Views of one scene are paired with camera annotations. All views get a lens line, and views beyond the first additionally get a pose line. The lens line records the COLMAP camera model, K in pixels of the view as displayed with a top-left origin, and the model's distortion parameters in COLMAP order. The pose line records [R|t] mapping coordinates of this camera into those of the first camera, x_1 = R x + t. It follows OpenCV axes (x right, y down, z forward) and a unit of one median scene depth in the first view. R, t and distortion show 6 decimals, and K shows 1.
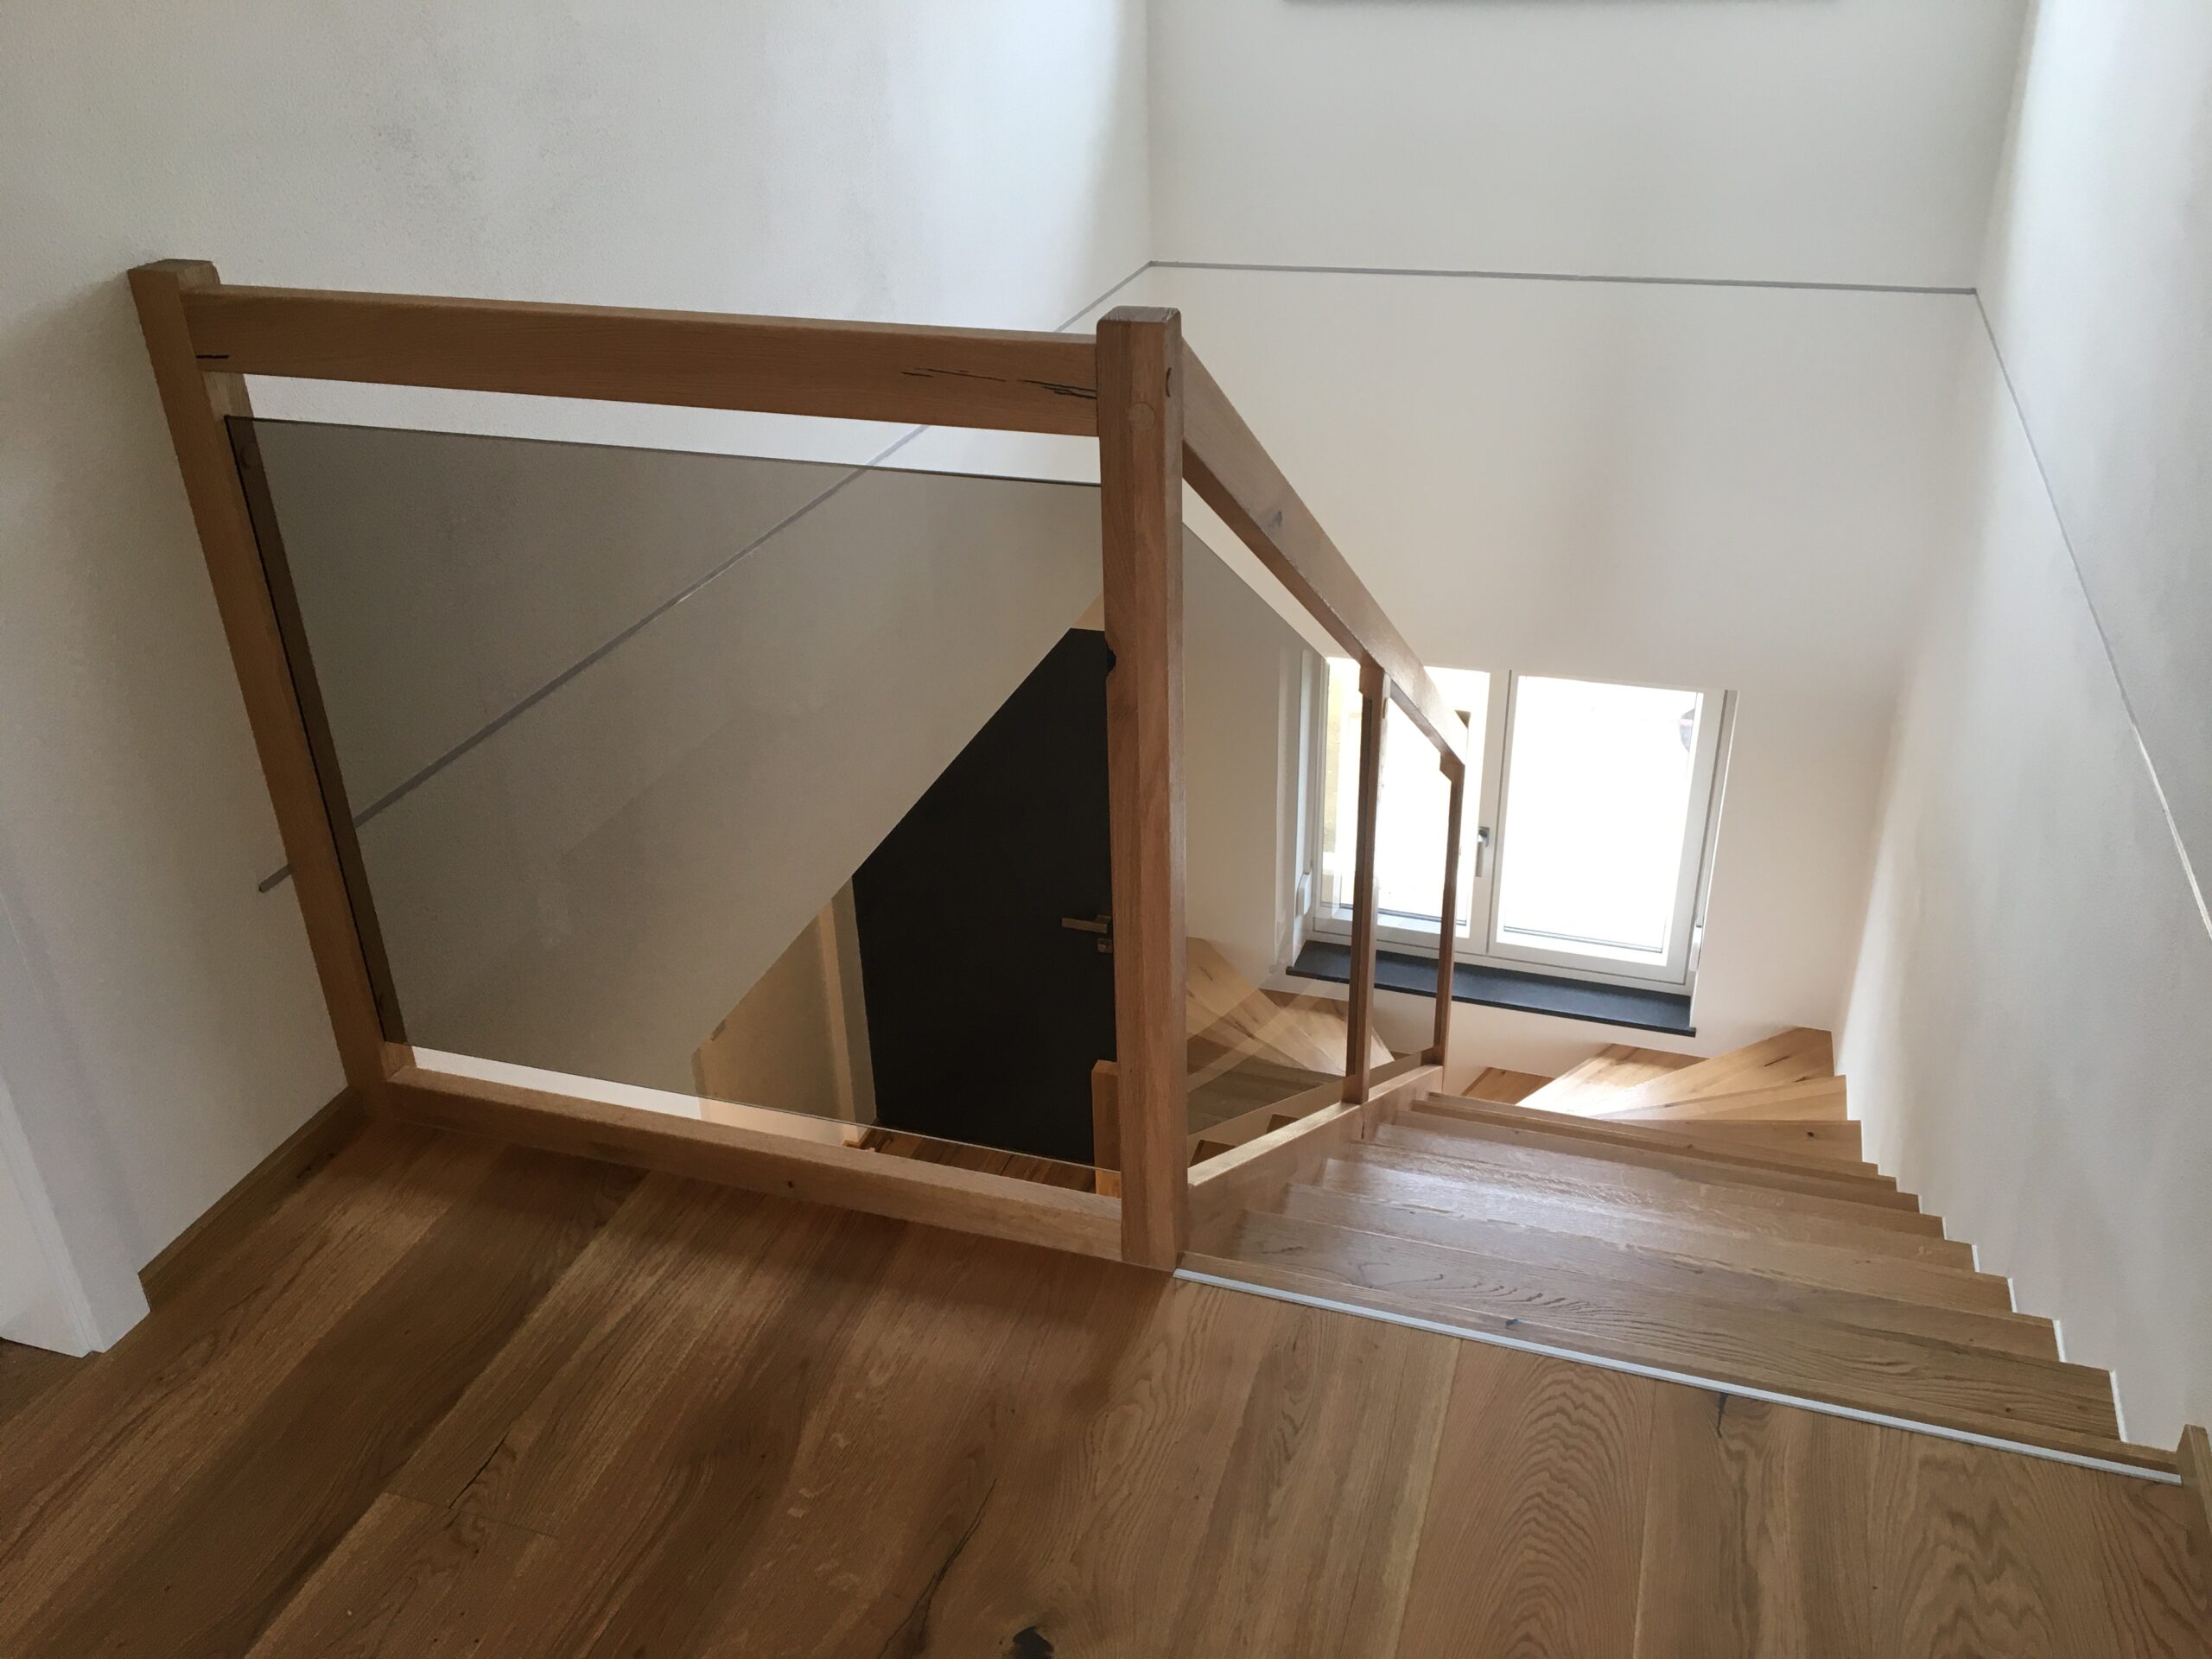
lens RADIAL K [[1833.1, 0, 1106.0], [0, 1833.1, 829.5], [0, 0, 1]] dist [0.087171, -0.136183]
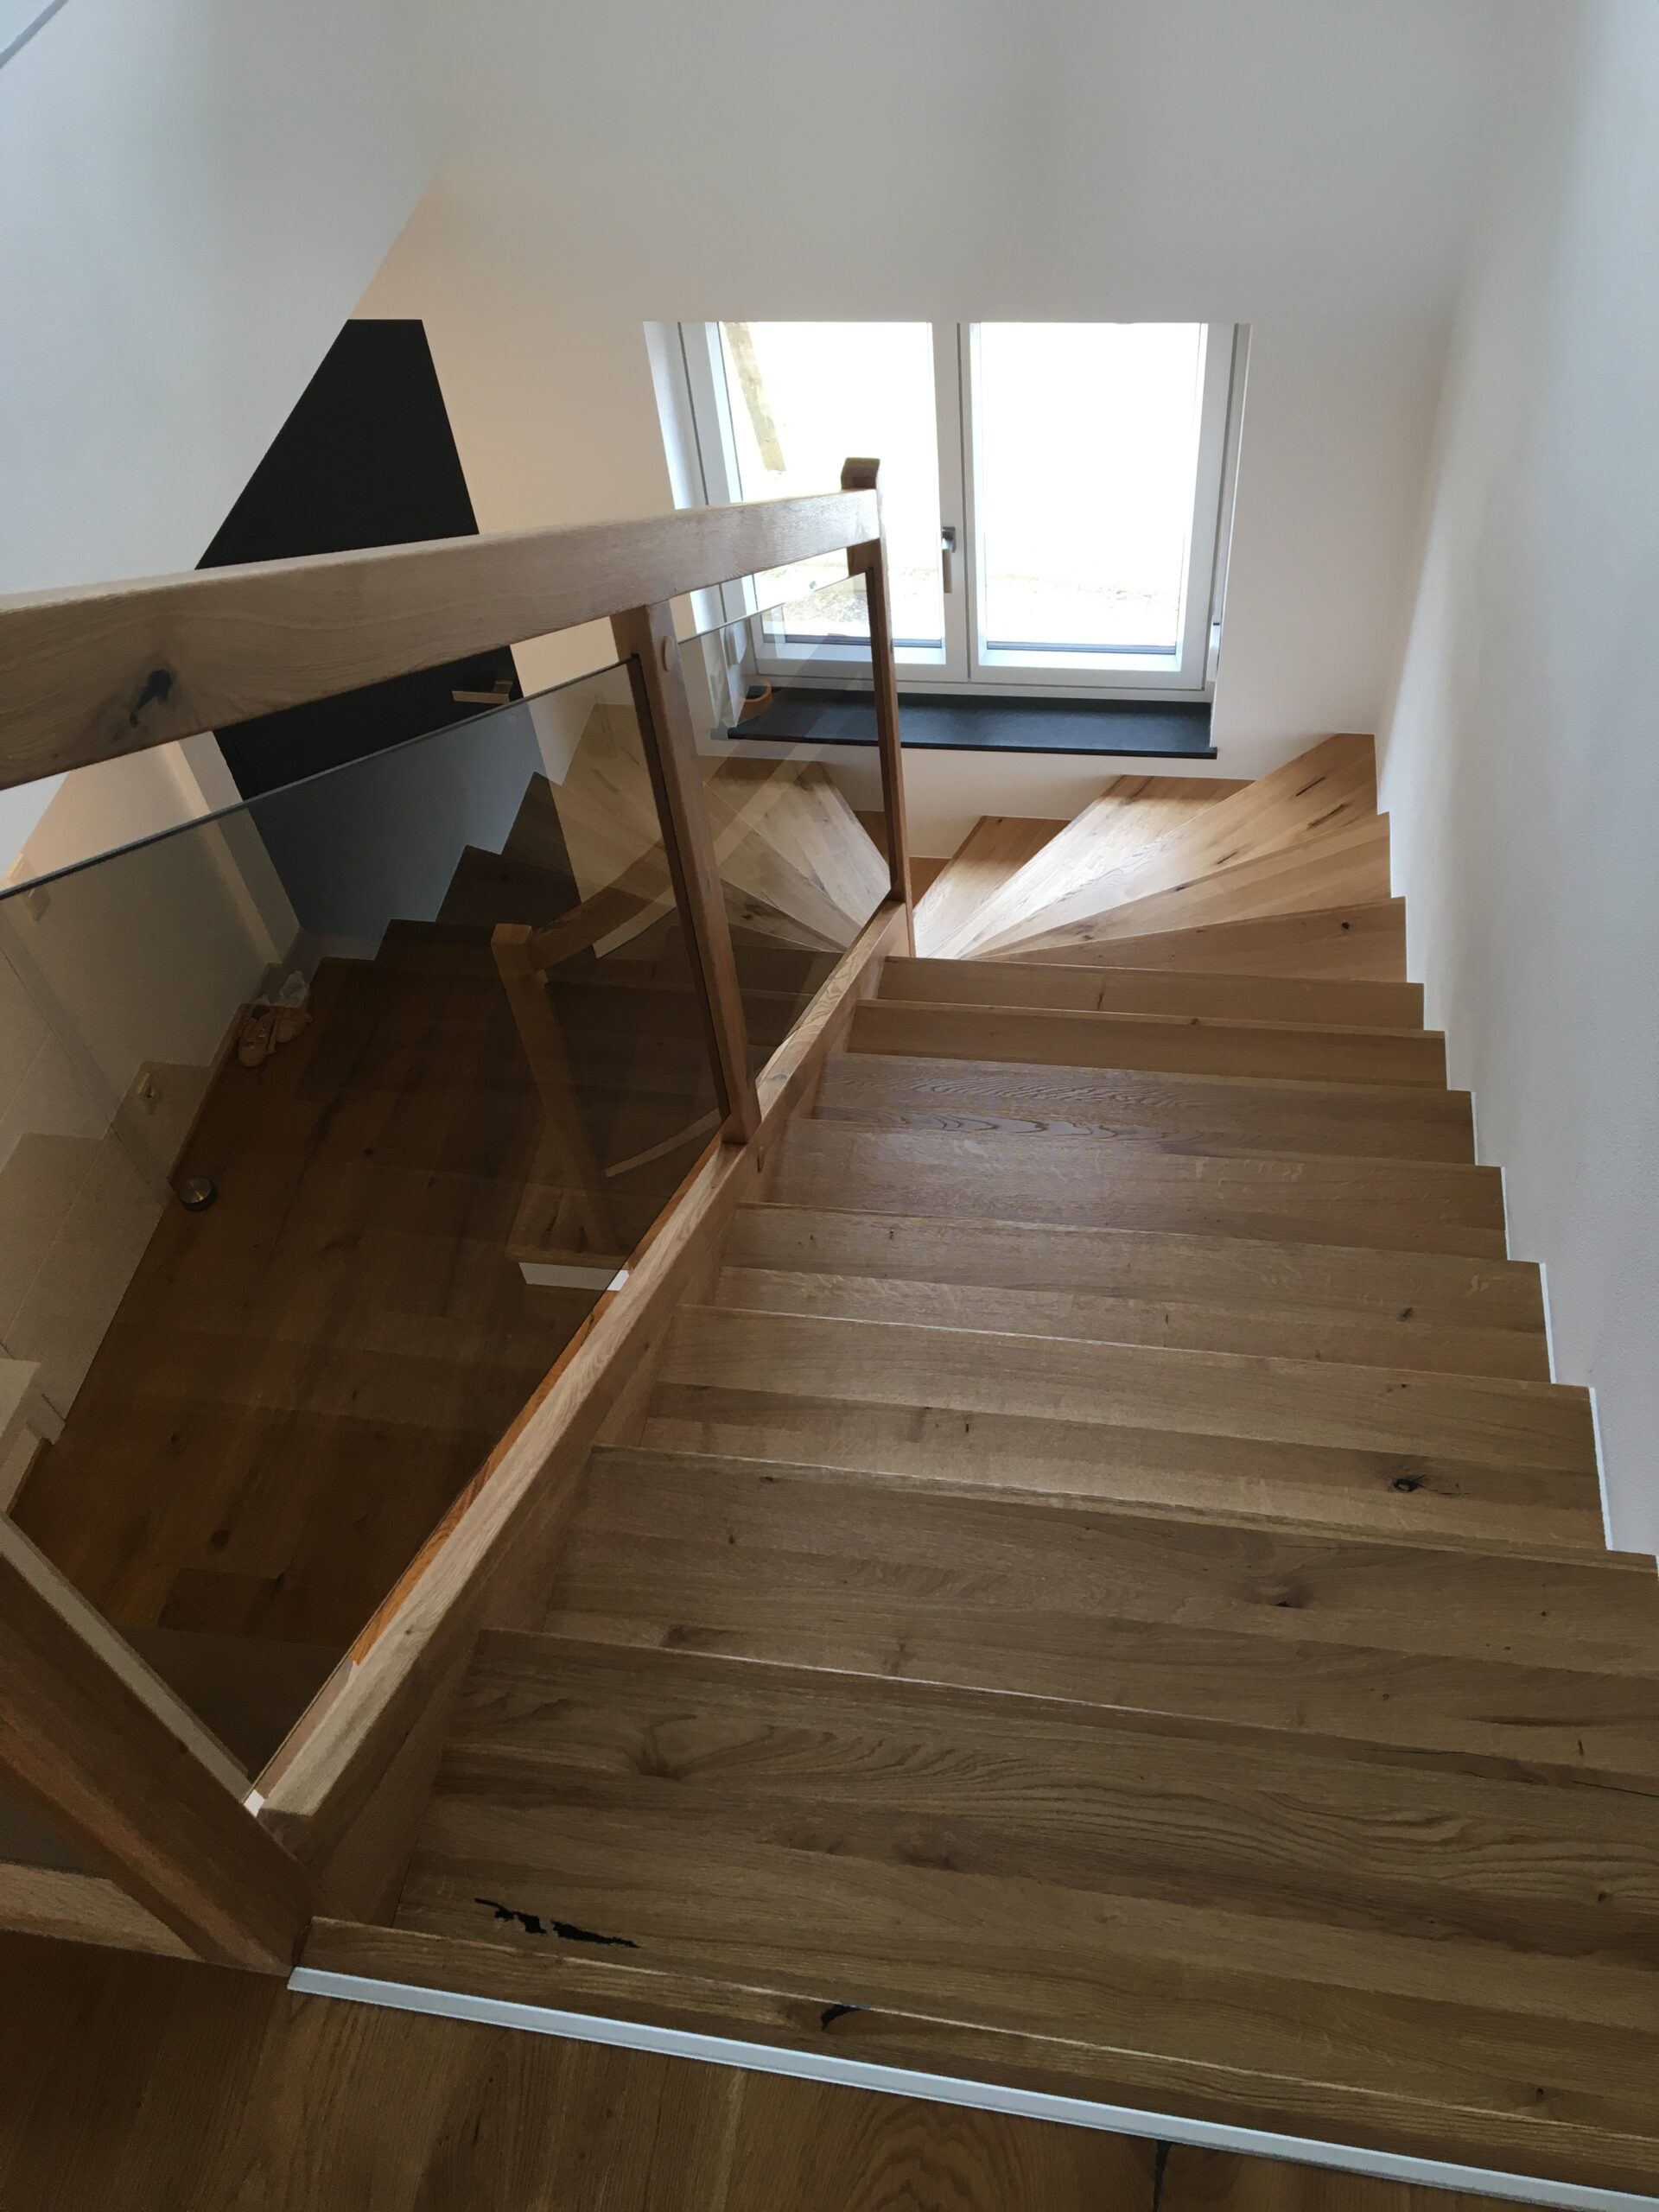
lens RADIAL K [[1833.1, 0, 818.8], [0, 1833.1, 1099.2], [0, 0, 1]] dist [0.087171, -0.136183]
pose [[0.987621, -0.150652, 0.043693, 0.082836], [0.123261, 0.917632, 0.377833, -0.086088], [-0.097016, -0.367770, 0.924842, 0.192105]]
